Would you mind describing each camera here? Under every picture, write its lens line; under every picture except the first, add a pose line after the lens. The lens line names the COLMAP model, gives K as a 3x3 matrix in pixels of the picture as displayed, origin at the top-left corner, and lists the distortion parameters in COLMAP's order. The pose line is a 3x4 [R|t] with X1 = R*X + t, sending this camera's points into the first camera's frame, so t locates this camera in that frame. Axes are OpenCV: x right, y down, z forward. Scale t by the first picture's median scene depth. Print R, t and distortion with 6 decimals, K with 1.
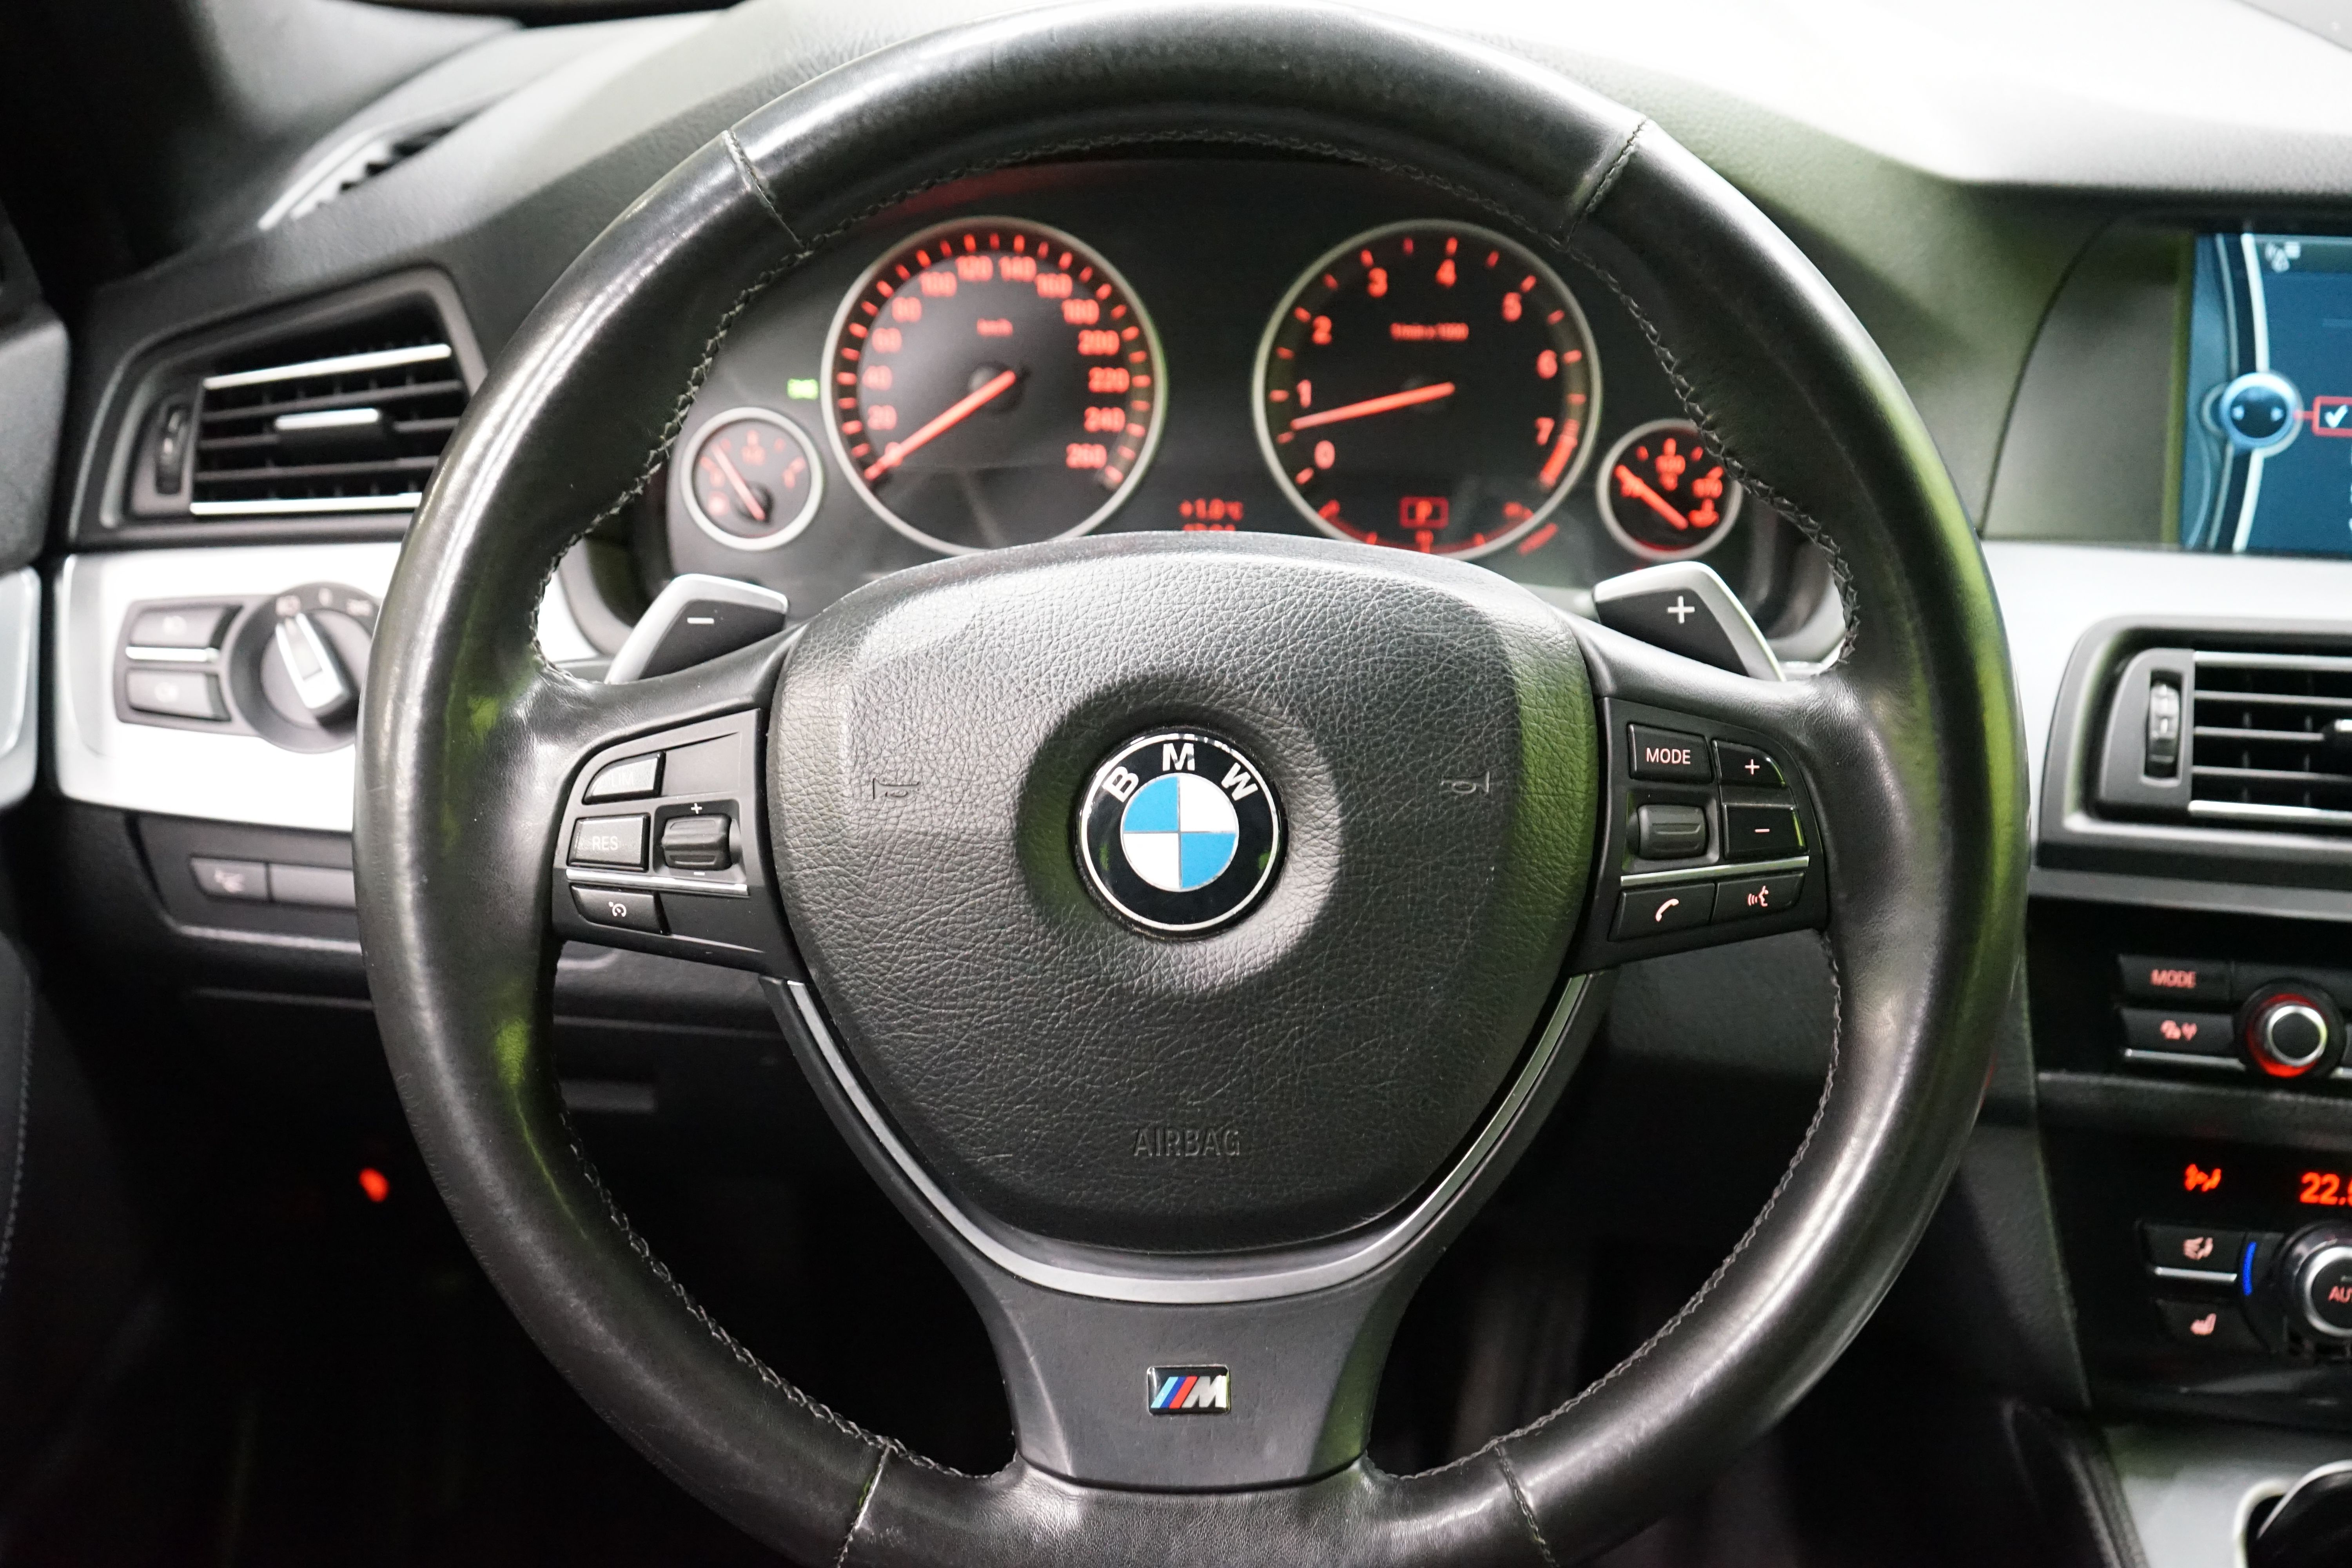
lens RADIAL K [[3169.9, 0, 1175.5], [0, 3169.9, 782.8], [0, 0, 1]] dist [0.031600, 0.000000]
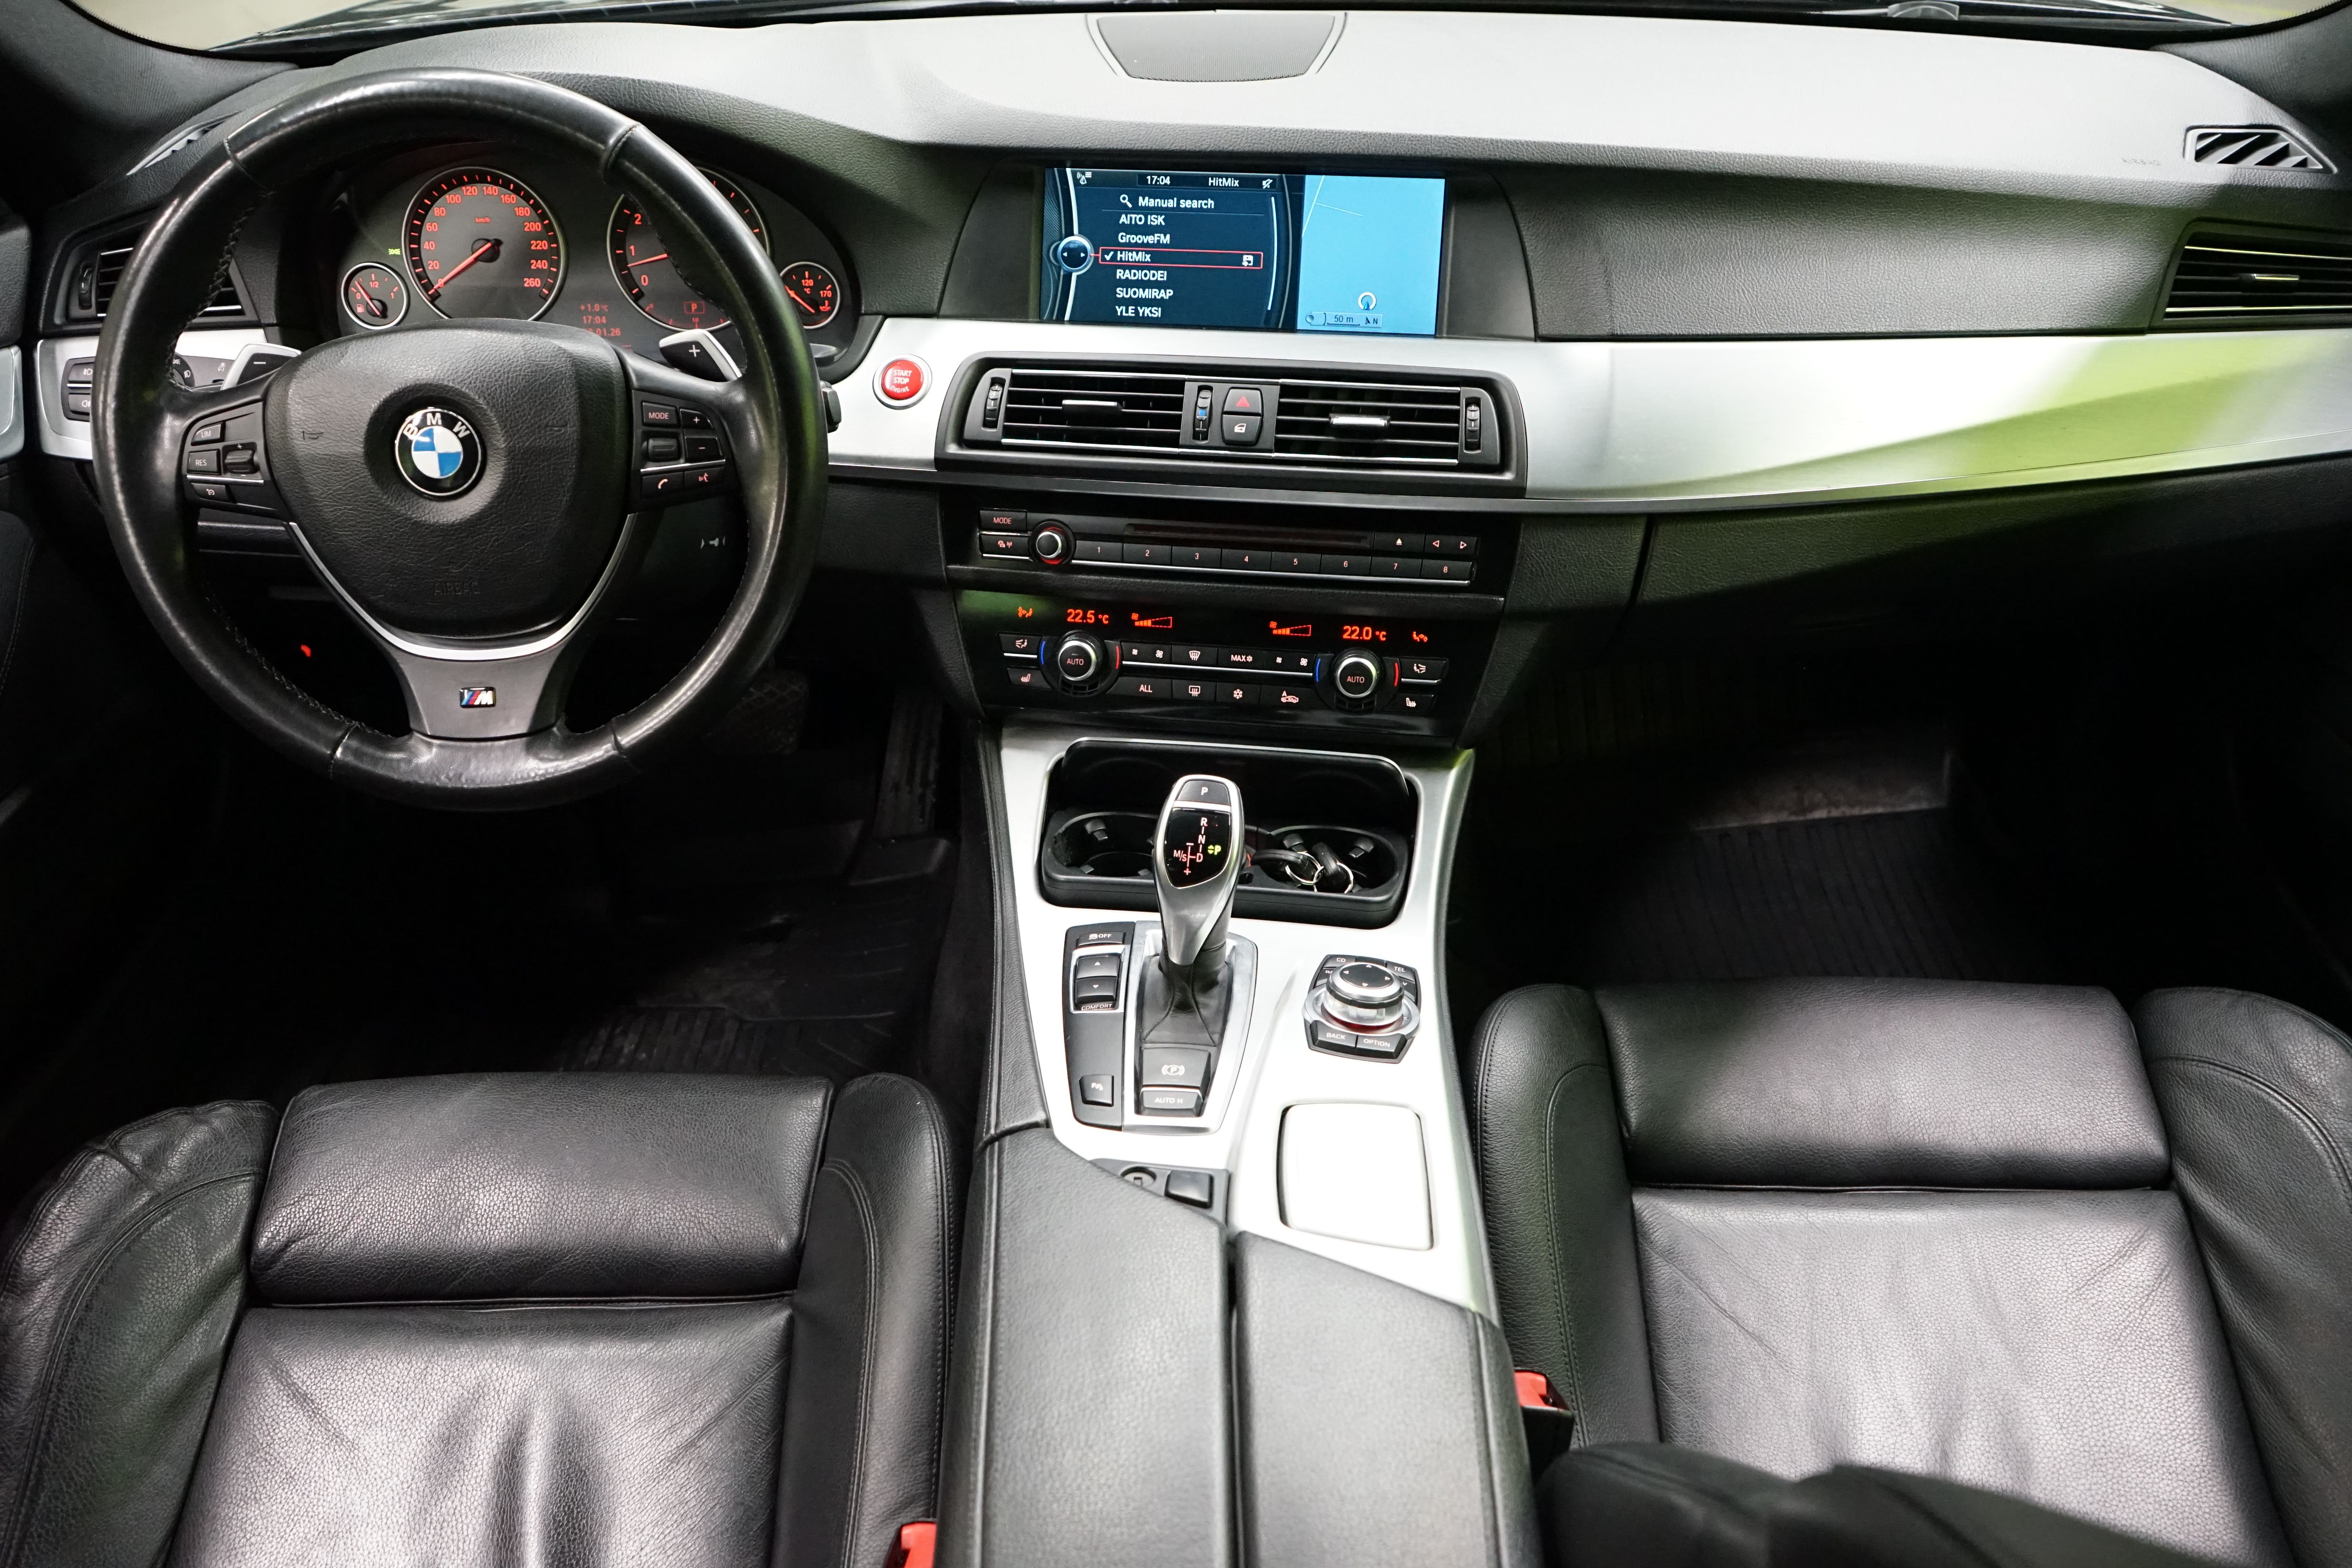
lens RADIAL K [[1853.5, 0, 1177.0], [0, 1853.5, 785.5], [0, 0, 1]] dist [-0.015872, 0.005950]
pose [[0.999686, -0.017710, 0.017700, 0.411568], [0.014546, 0.986159, 0.165164, 0.032593], [-0.020380, -0.164854, 0.986107, -0.299460]]
